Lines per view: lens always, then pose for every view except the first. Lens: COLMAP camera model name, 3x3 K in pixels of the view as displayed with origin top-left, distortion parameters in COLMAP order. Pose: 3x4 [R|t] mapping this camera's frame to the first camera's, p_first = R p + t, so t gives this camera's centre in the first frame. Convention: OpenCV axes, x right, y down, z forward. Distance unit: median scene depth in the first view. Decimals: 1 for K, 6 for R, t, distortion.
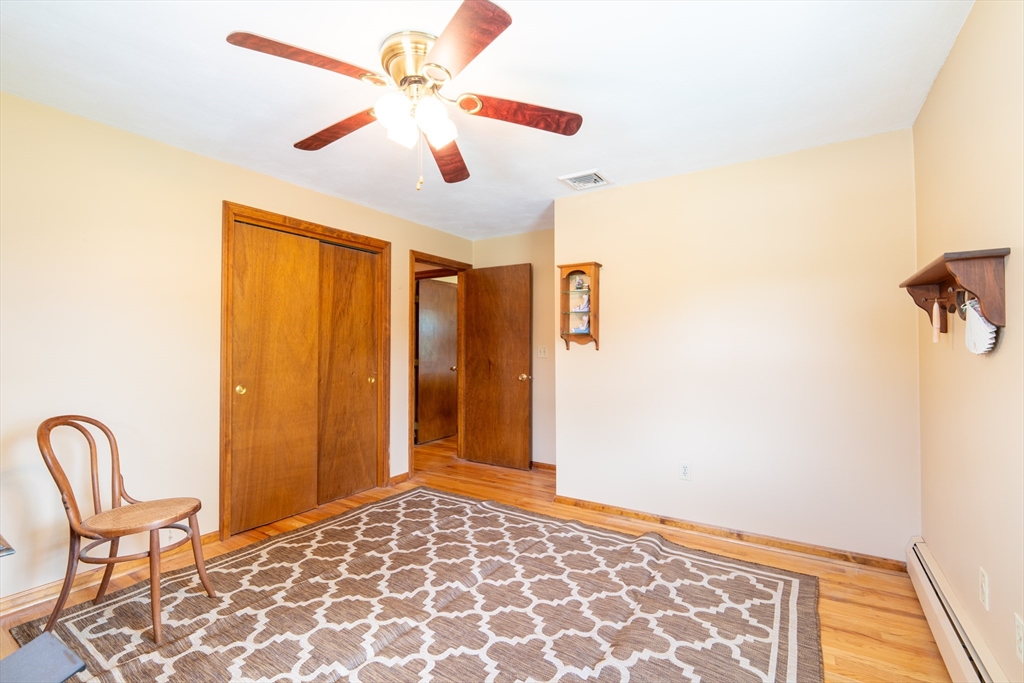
lens RADIAL K [[454.5, 0, 512.2], [0, 454.5, 342.5], [0, 0, 1]] dist [-0.012172, 0.002541]
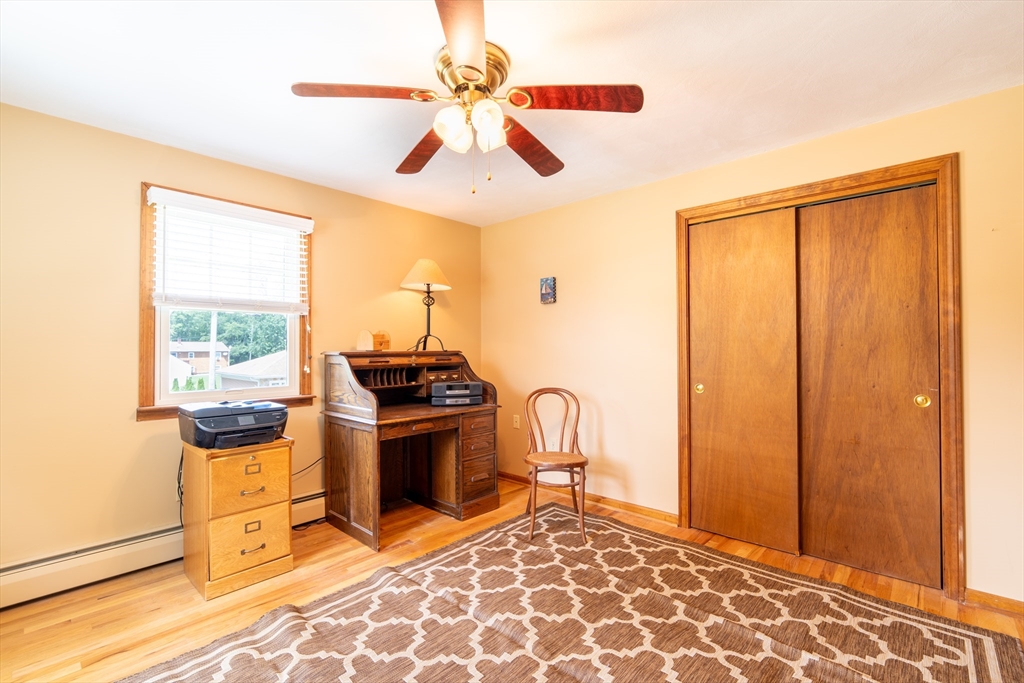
lens RADIAL K [[454.5, 0, 512.9], [0, 454.5, 341.6], [0, 0, 1]] dist [-0.012172, 0.002541]
pose [[-0.169658, -0.011752, -0.985433, 0.469138], [0.012892, 0.999817, -0.014144, 0.008254], [0.985419, -0.015104, -0.169475, 0.755166]]
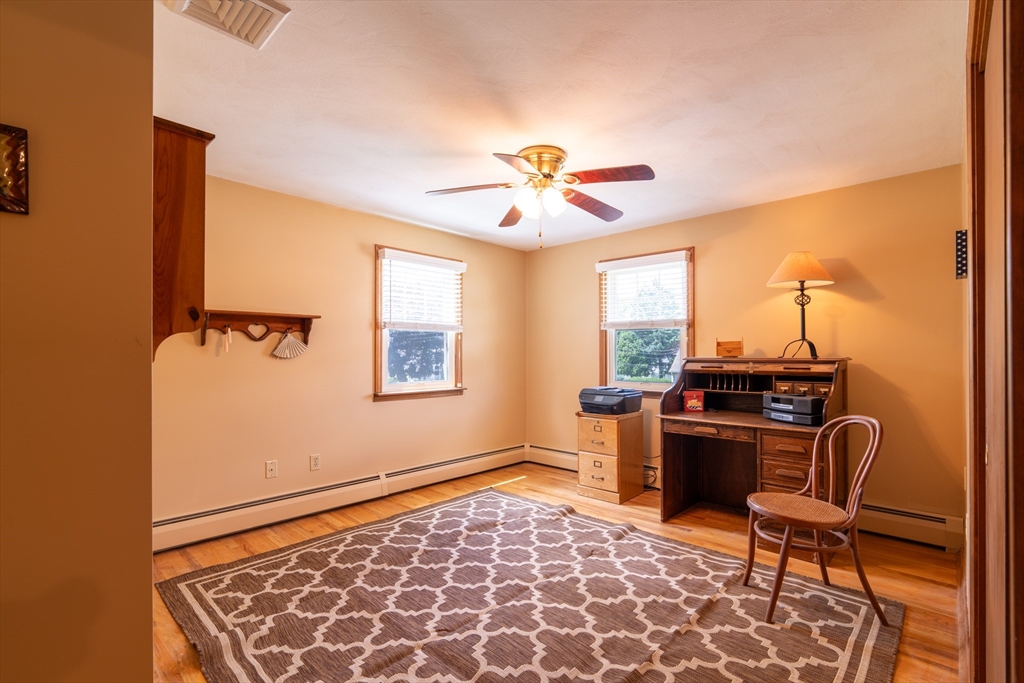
lens RADIAL K [[454.5, 0, 505.9], [0, 454.5, 350.8], [0, 0, 1]] dist [-0.012172, 0.002541]
pose [[-0.981535, 0.003809, 0.191244, -0.229911], [0.000589, 0.999857, -0.016896, 0.014295], [-0.191281, -0.016471, -0.981397, 1.492109]]
